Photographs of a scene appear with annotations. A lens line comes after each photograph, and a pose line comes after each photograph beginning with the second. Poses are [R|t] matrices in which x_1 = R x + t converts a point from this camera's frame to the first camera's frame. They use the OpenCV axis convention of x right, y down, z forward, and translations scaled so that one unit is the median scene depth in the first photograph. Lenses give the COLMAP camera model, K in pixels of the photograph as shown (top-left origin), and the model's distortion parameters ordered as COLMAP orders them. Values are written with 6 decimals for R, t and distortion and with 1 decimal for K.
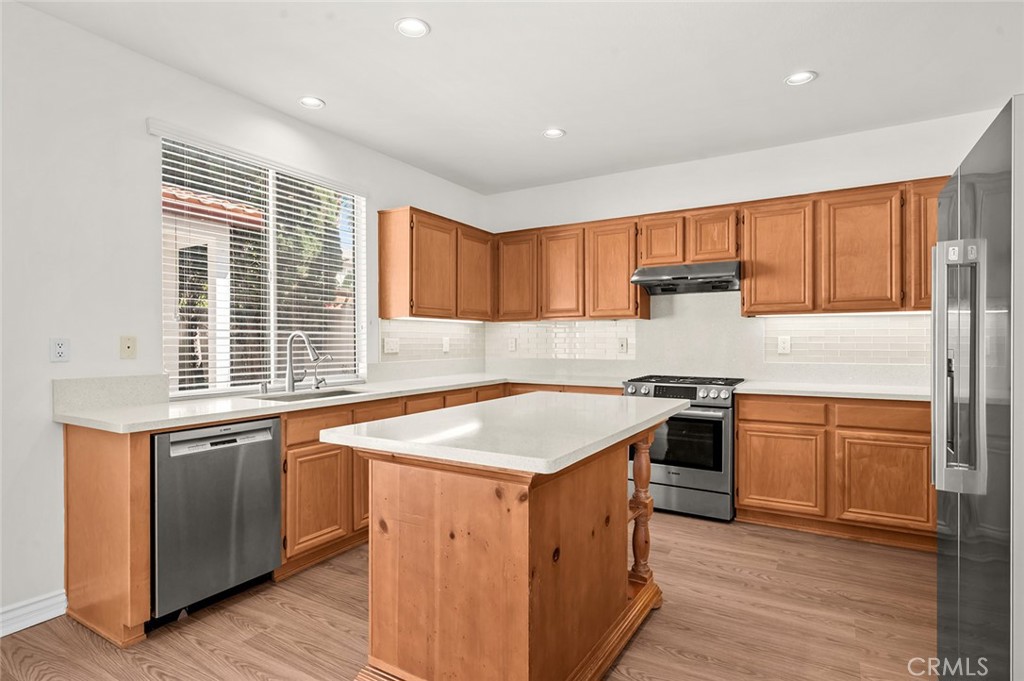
lens RADIAL K [[530.5, 0, 515.1], [0, 530.5, 341.6], [0, 0, 1]] dist [0.002622, -0.001787]
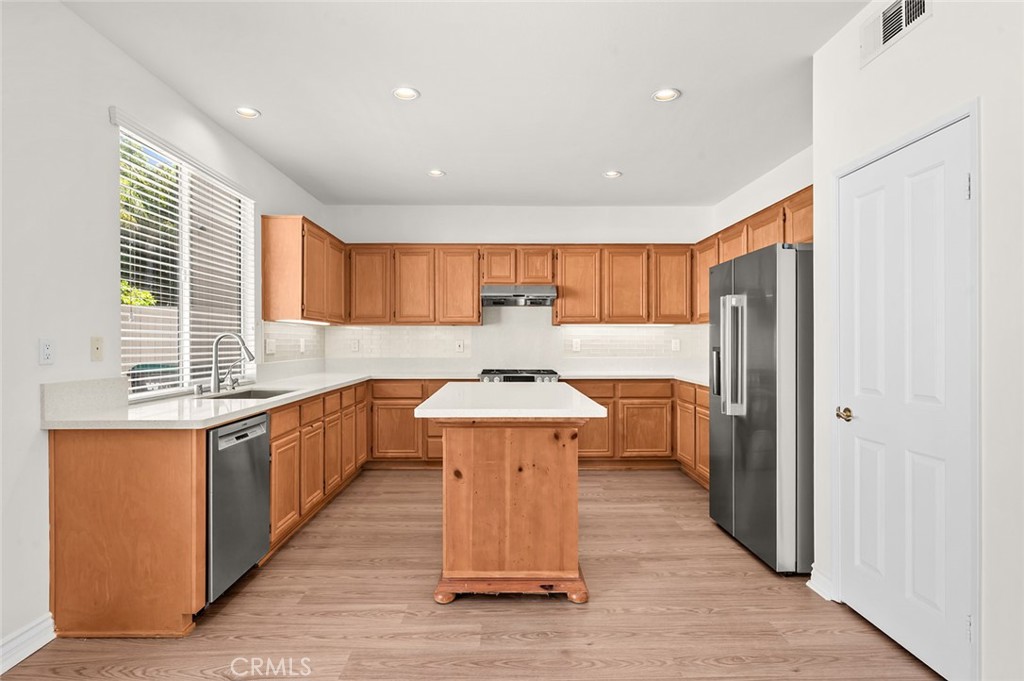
lens RADIAL K [[530.5, 0, 507.1], [0, 530.5, 341.6], [0, 0, 1]] dist [0.002622, -0.001787]
pose [[0.850483, 0.002064, 0.525999, -0.484704], [-0.000651, 0.999996, -0.002872, 0.000515], [-0.526002, 0.002100, 0.850481, -0.144028]]
